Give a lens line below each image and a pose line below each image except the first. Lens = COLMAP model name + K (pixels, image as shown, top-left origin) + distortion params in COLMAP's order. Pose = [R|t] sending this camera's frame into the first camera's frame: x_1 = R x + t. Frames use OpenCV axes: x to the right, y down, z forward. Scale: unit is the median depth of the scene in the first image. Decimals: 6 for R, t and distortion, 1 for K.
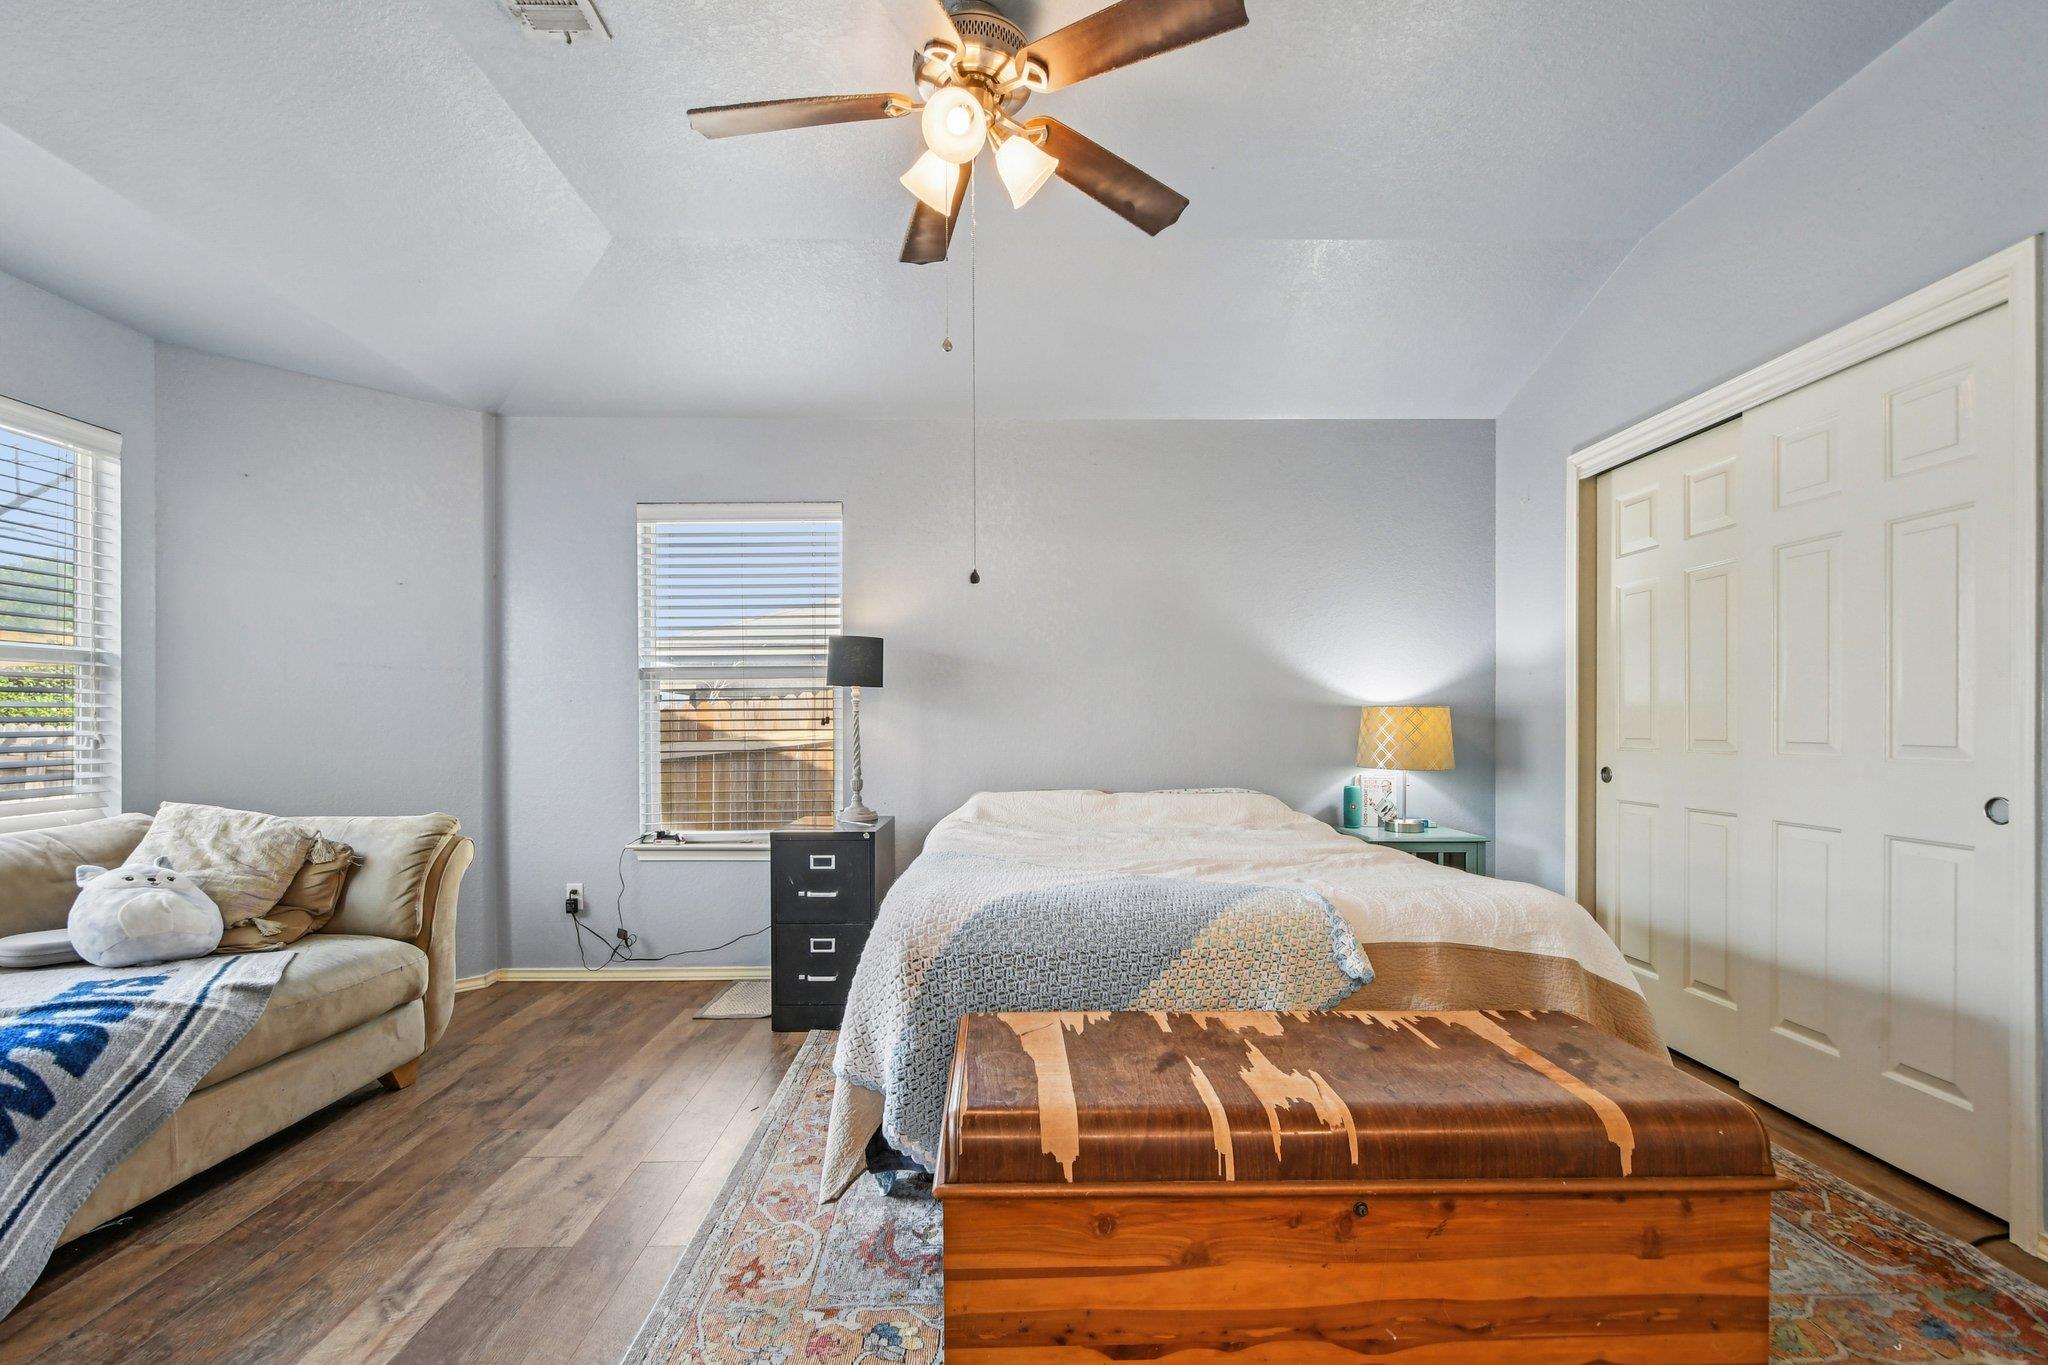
lens RADIAL K [[905.5, 0, 1013.2], [0, 905.5, 724.5], [0, 0, 1]] dist [0.005665, -0.005649]
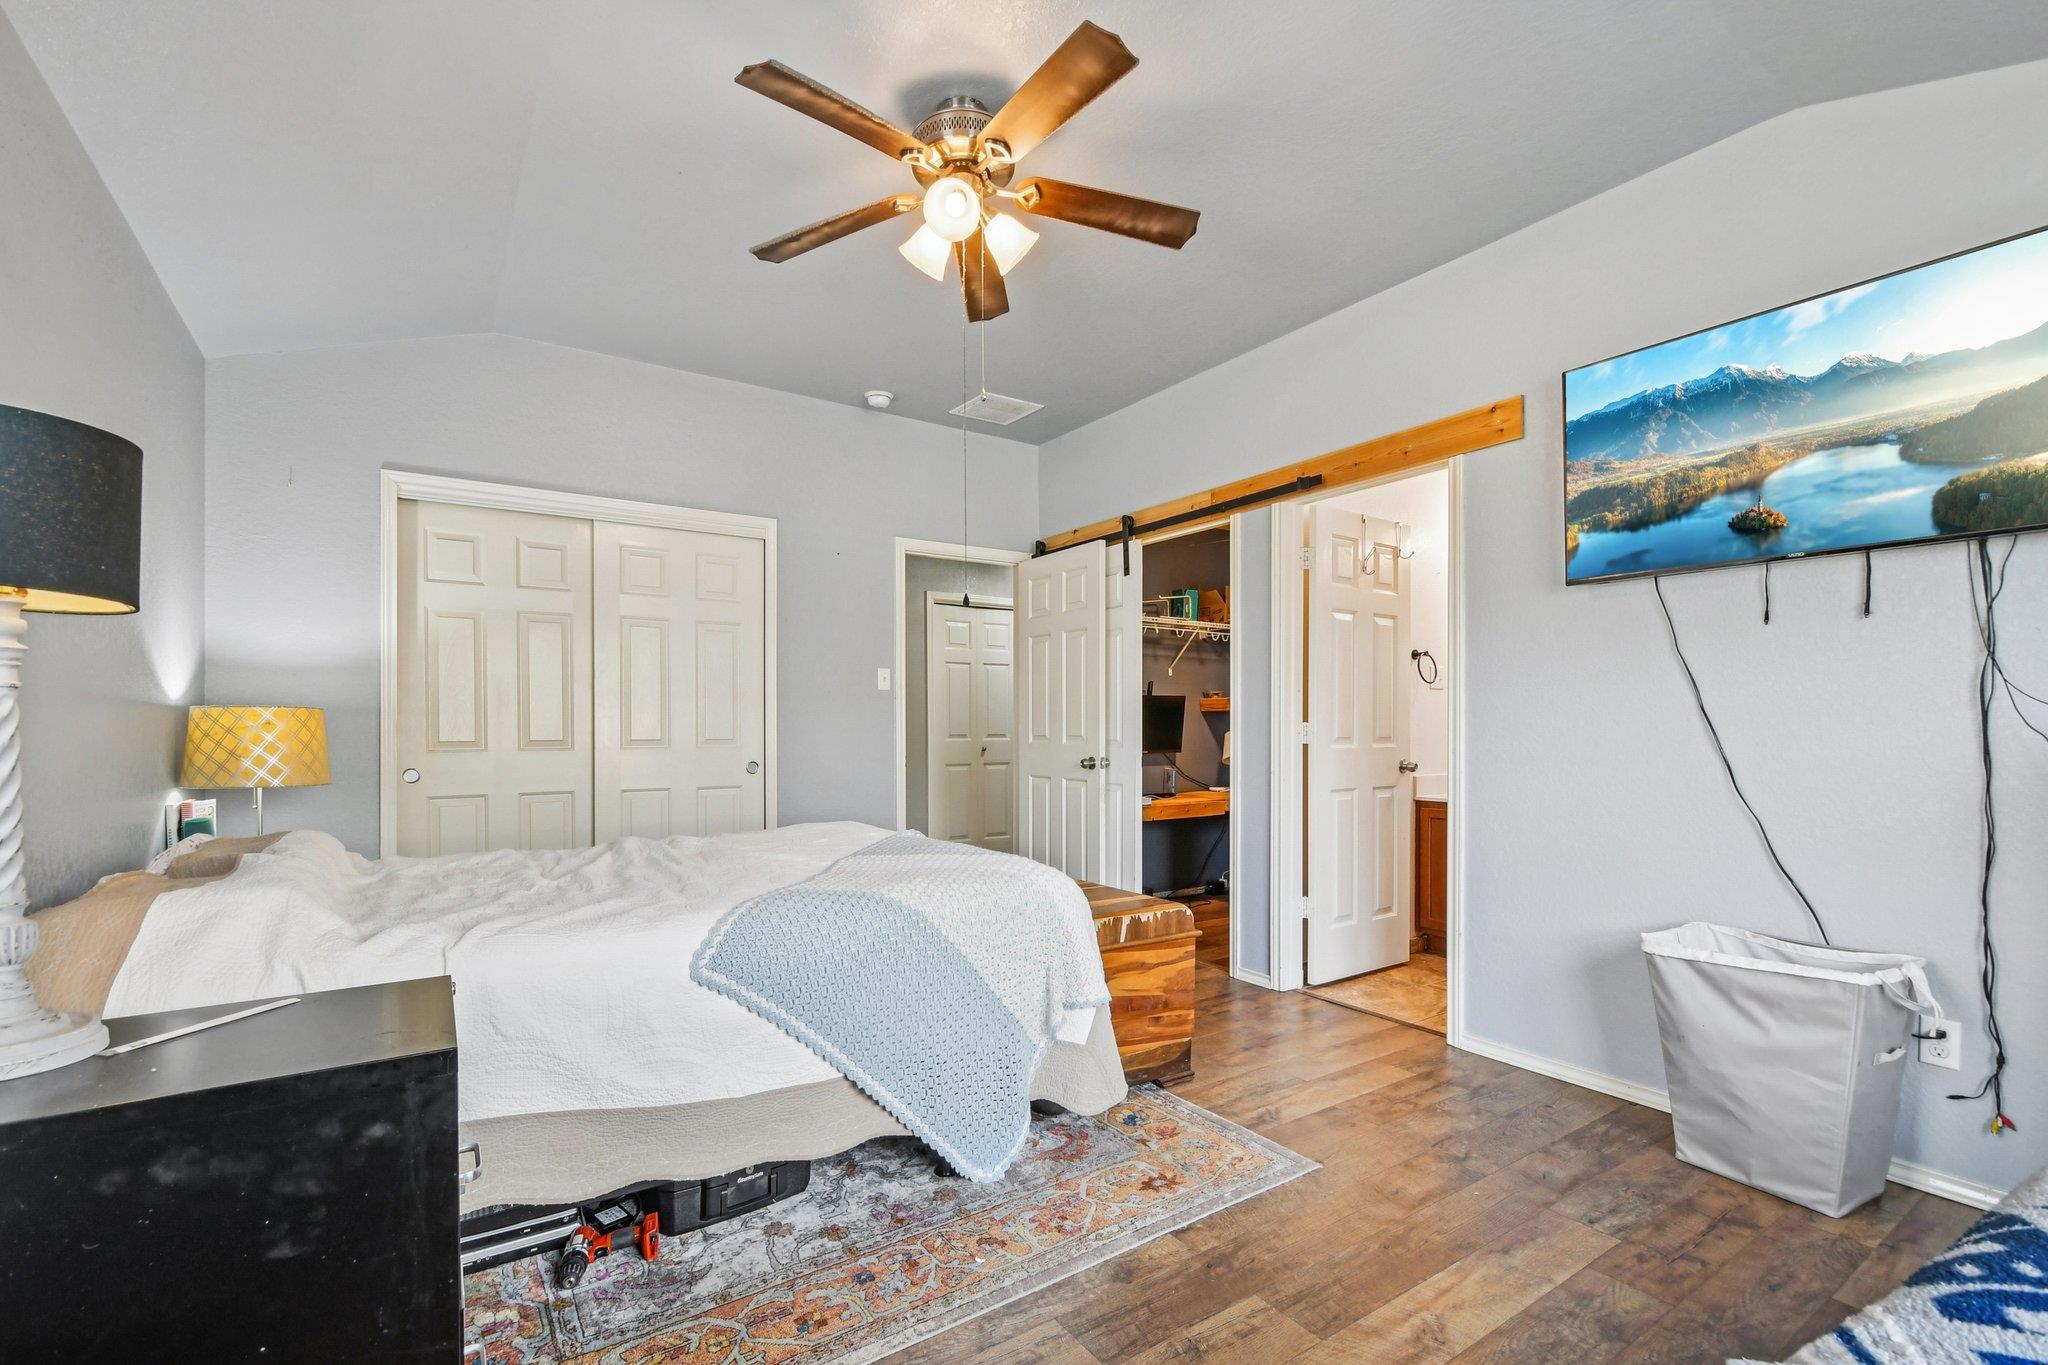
lens RADIAL K [[905.5, 0, 996.5], [0, 905.5, 728.2], [0, 0, 1]] dist [0.005665, -0.005649]
pose [[-0.534117, -0.001515, 0.845409, -0.667264], [0.004138, 0.999982, 0.004407, -0.004064], [-0.845400, 0.005852, -0.534101, 1.015453]]
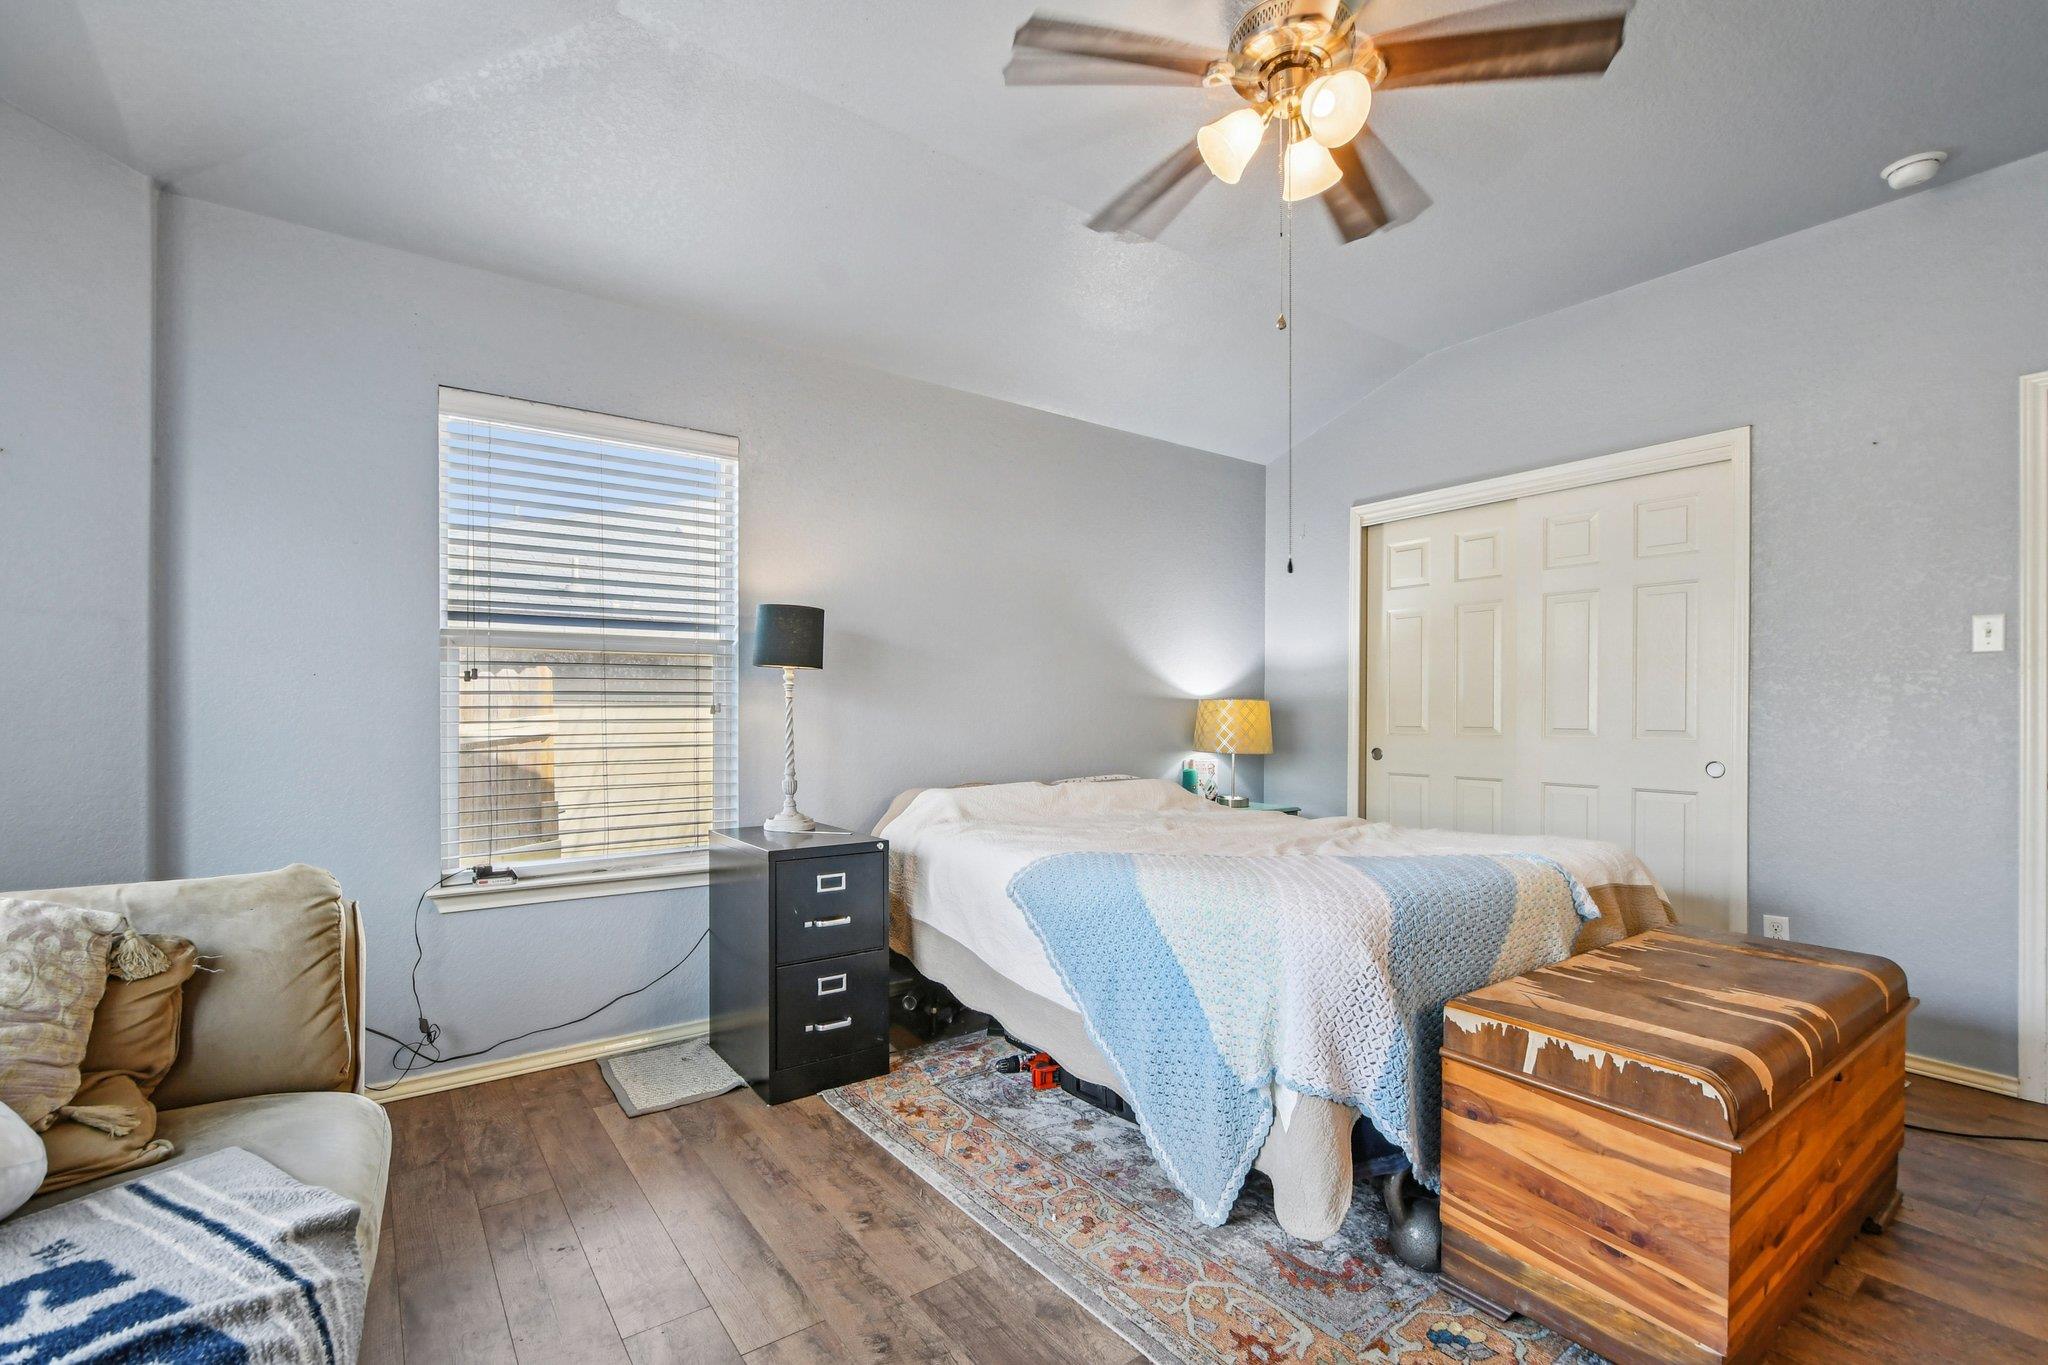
lens RADIAL K [[905.5, 0, 1019.1], [0, 905.5, 711.7], [0, 0, 1]] dist [0.005665, -0.005649]
pose [[0.814792, 0.004557, 0.579735, -0.546959], [-0.003882, 0.999990, -0.002404, -0.000706], [-0.579740, -0.000292, 0.814802, 0.236526]]
